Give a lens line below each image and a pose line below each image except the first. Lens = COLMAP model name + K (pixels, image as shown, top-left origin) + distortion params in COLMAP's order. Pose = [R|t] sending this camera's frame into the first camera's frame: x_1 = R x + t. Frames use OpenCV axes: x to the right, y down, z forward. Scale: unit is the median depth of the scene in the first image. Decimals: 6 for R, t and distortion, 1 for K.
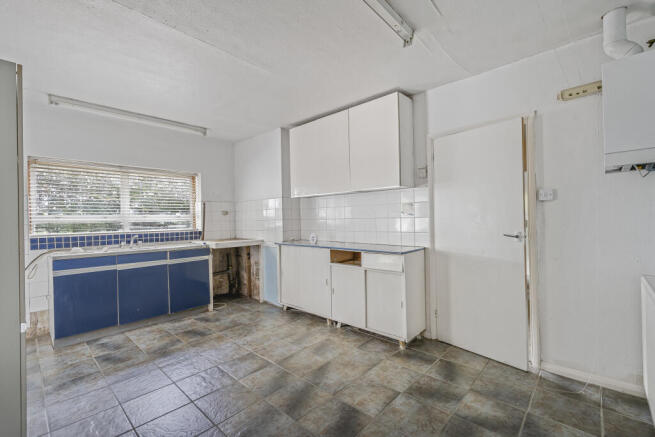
lens RADIAL K [[300.1, 0, 328.2], [0, 300.1, 217.1], [0, 0, 1]] dist [-0.004947, -0.000690]
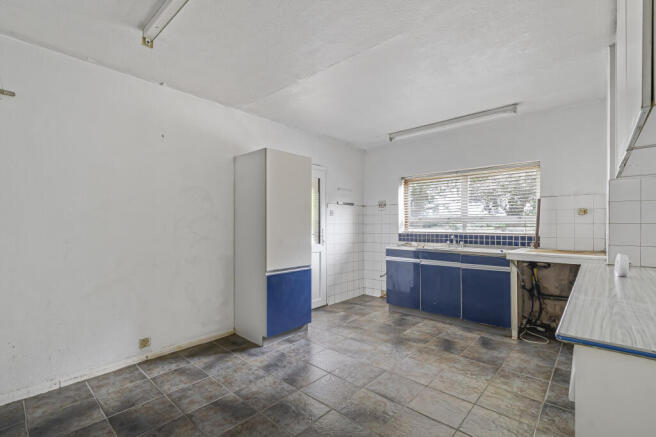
lens RADIAL K [[300.6, 0, 328.6], [0, 300.6, 223.9], [0, 0, 1]] dist [-0.004947, -0.000690]
pose [[-0.022835, 0.017419, -0.999587, 0.467606], [0.007270, 0.999825, 0.017257, -0.002666], [0.999713, -0.006873, -0.022958, 0.644168]]
